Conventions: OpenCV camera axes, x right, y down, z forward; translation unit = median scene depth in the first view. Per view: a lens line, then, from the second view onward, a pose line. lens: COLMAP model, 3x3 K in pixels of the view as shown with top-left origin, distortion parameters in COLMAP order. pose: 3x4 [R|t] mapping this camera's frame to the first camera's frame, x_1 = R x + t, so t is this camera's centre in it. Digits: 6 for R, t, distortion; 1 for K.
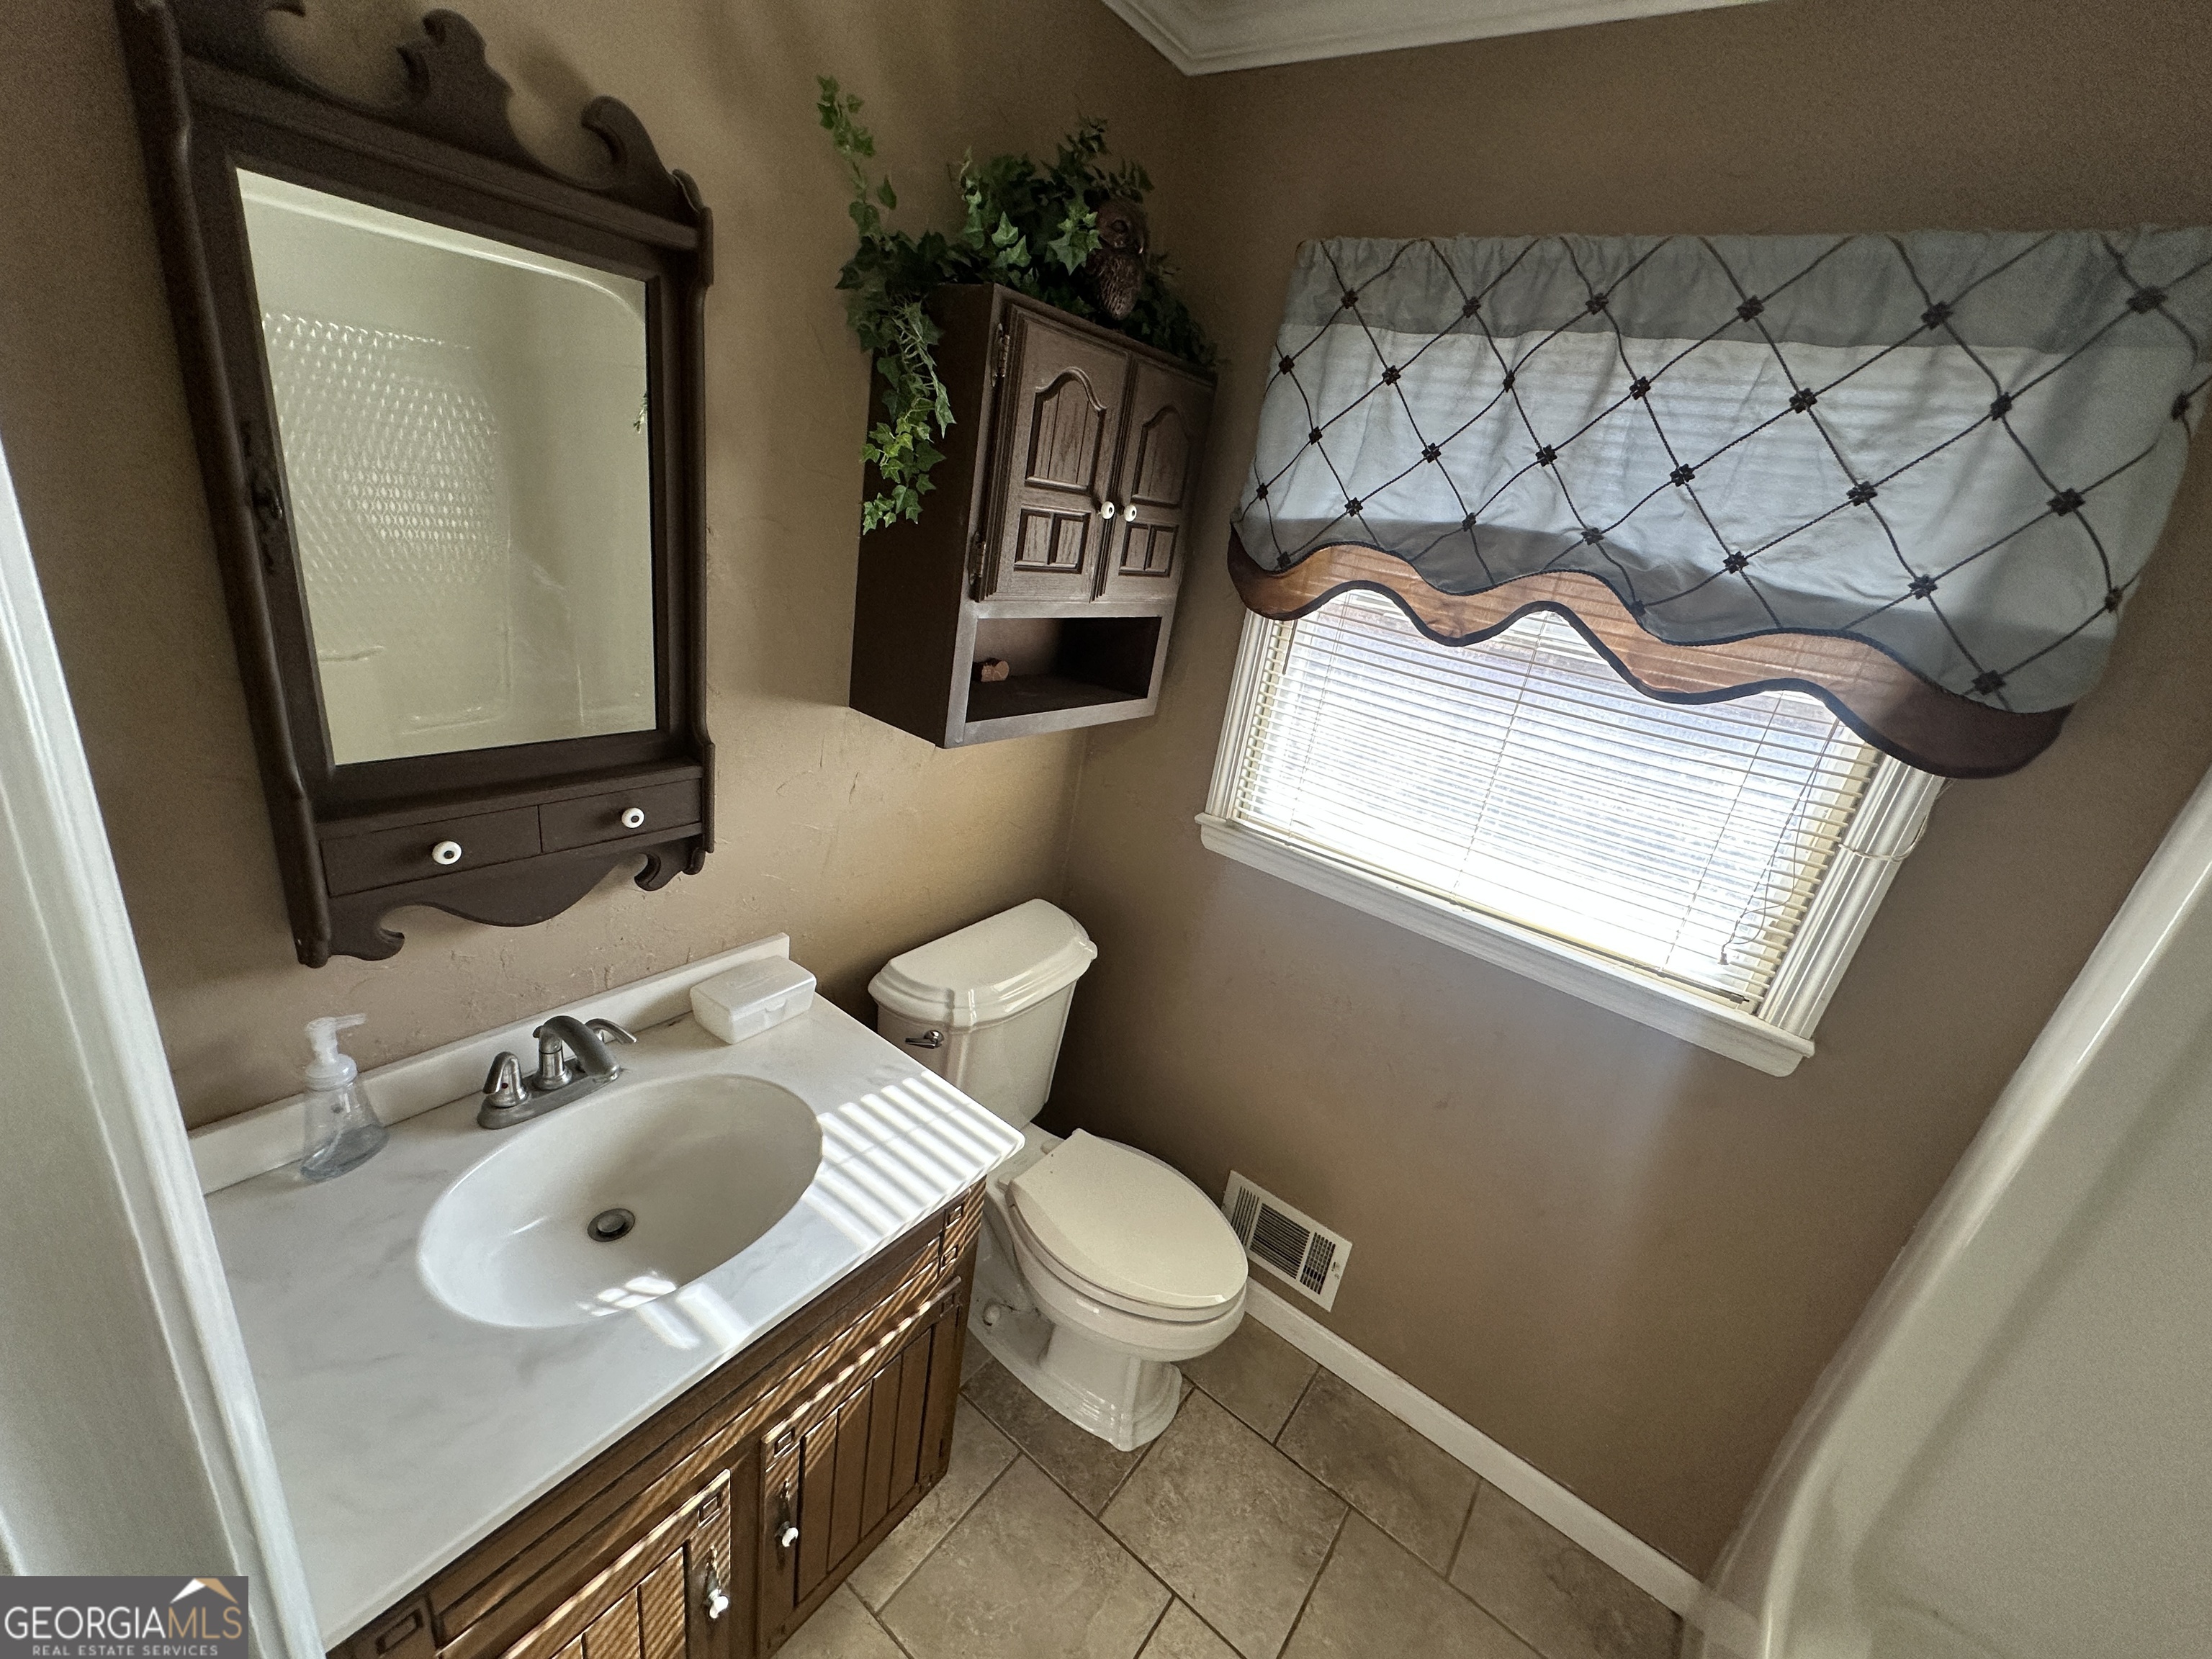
lens RADIAL K [[888.1, 0, 1103.5], [0, 888.1, 830.4], [0, 0, 1]] dist [0.000357, -0.000149]
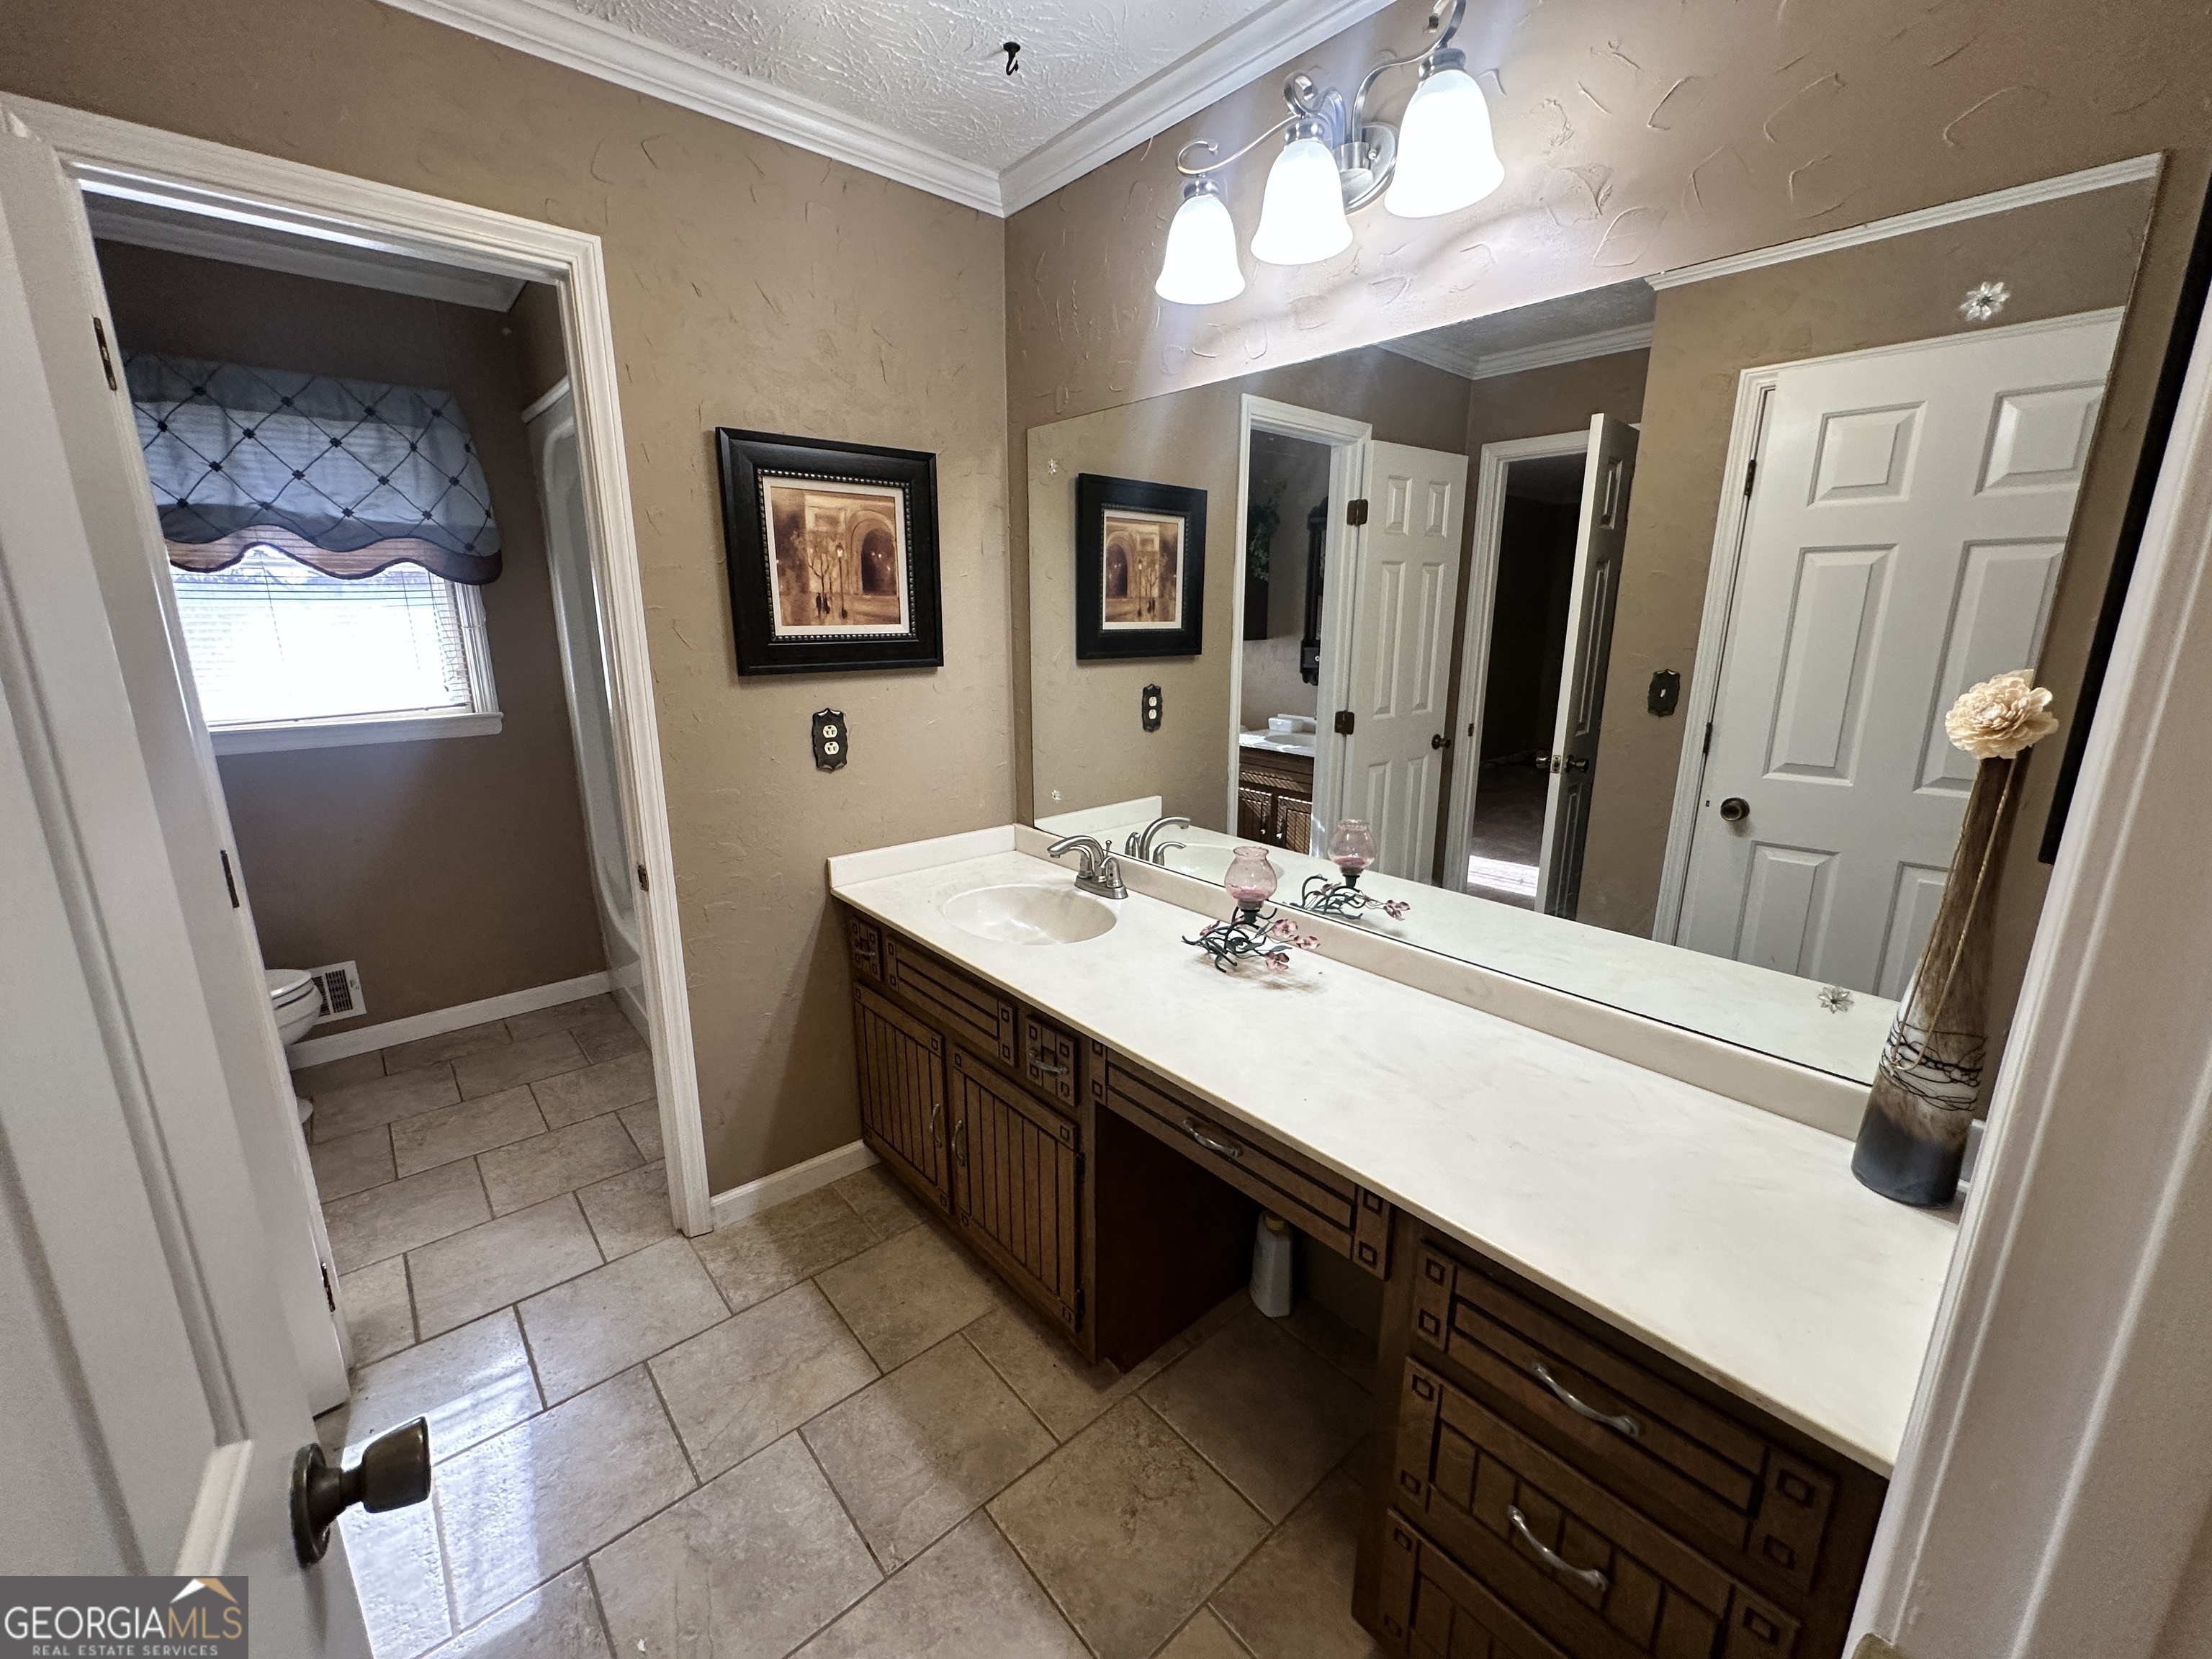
lens RADIAL K [[888.1, 0, 1101.4], [0, 888.1, 824.3], [0, 0, 1]] dist [0.000357, -0.000149]
pose [[0.201776, -0.381657, 0.902012, -1.227456], [0.377991, 0.879950, 0.287767, 0.465843], [-0.903554, 0.282888, 0.321815, -1.221859]]
